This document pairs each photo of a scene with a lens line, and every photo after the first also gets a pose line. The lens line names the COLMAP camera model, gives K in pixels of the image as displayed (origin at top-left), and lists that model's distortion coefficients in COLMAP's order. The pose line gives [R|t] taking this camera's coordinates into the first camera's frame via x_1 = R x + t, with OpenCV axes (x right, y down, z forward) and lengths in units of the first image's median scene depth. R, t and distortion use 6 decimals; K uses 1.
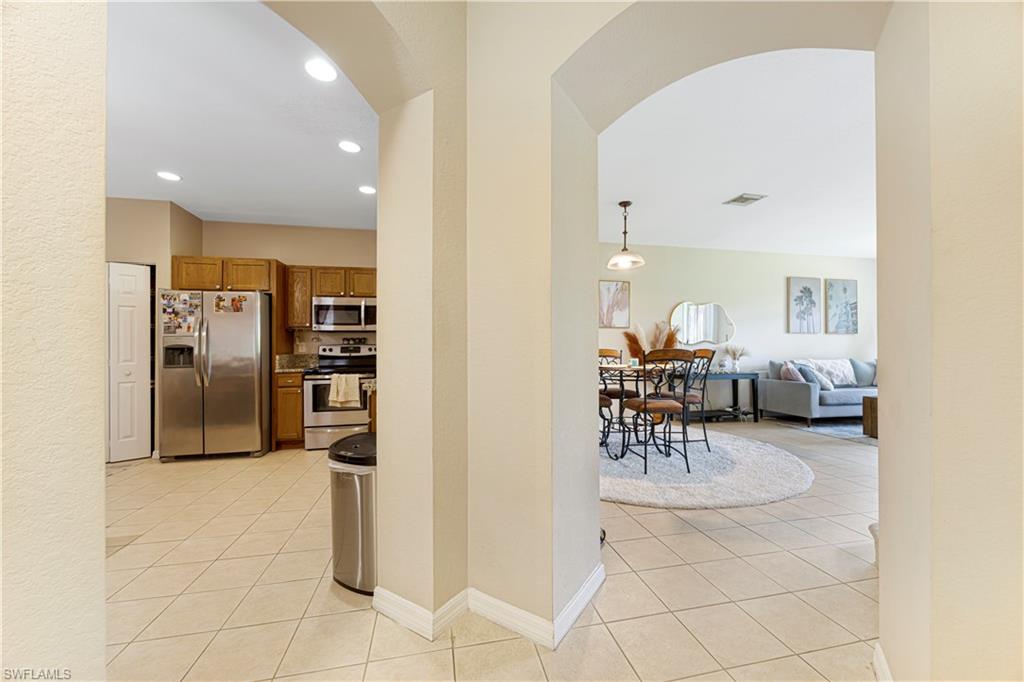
lens RADIAL K [[392.8, 0, 514.0], [0, 392.8, 346.8], [0, 0, 1]] dist [-0.000667, -0.000249]
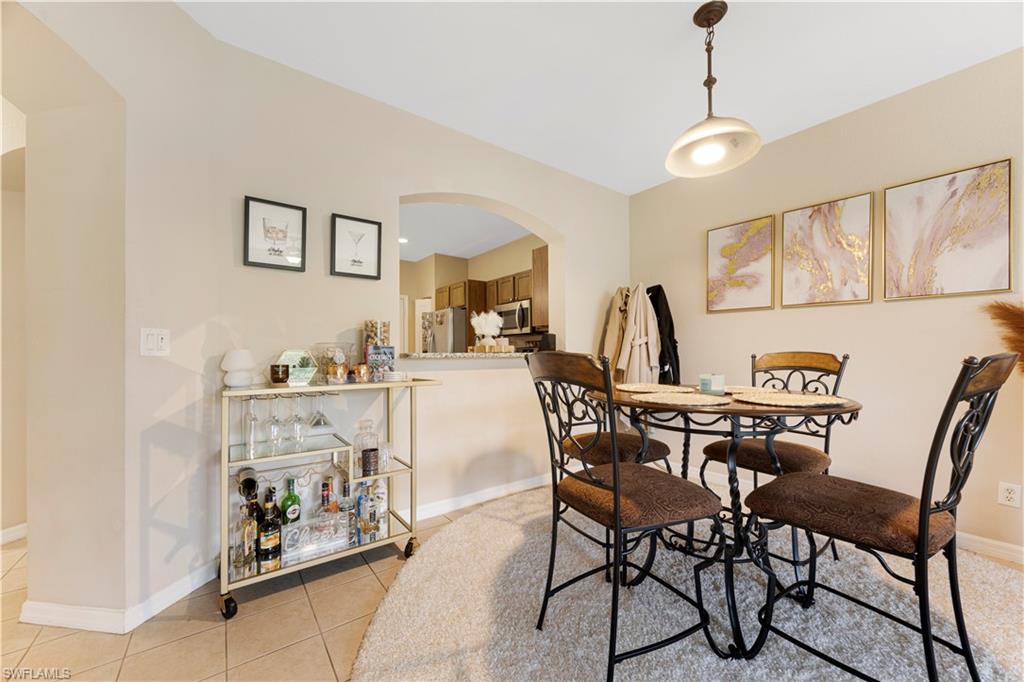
lens RADIAL K [[392.8, 0, 513.1], [0, 392.8, 350.5], [0, 0, 1]] dist [-0.000667, -0.000249]
pose [[0.423867, -0.004567, -0.905713, 0.625158], [0.010476, 0.999945, -0.000140, 0.001769], [0.905664, -0.009429, 0.423892, 0.661625]]
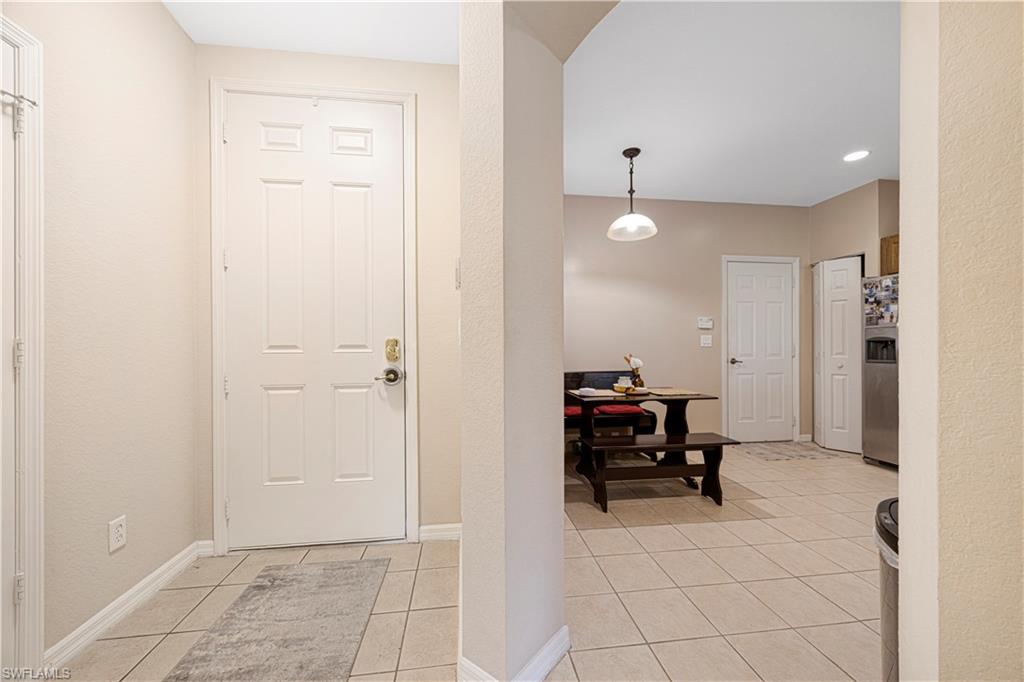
lens RADIAL K [[392.8, 0, 513.6], [0, 392.8, 346.0], [0, 0, 1]] dist [-0.000667, -0.000249]
pose [[-0.073809, 0.007435, -0.997245, 0.099522], [0.008899, 0.999937, 0.006796, 0.001311], [0.997233, -0.008373, -0.073871, 0.231152]]
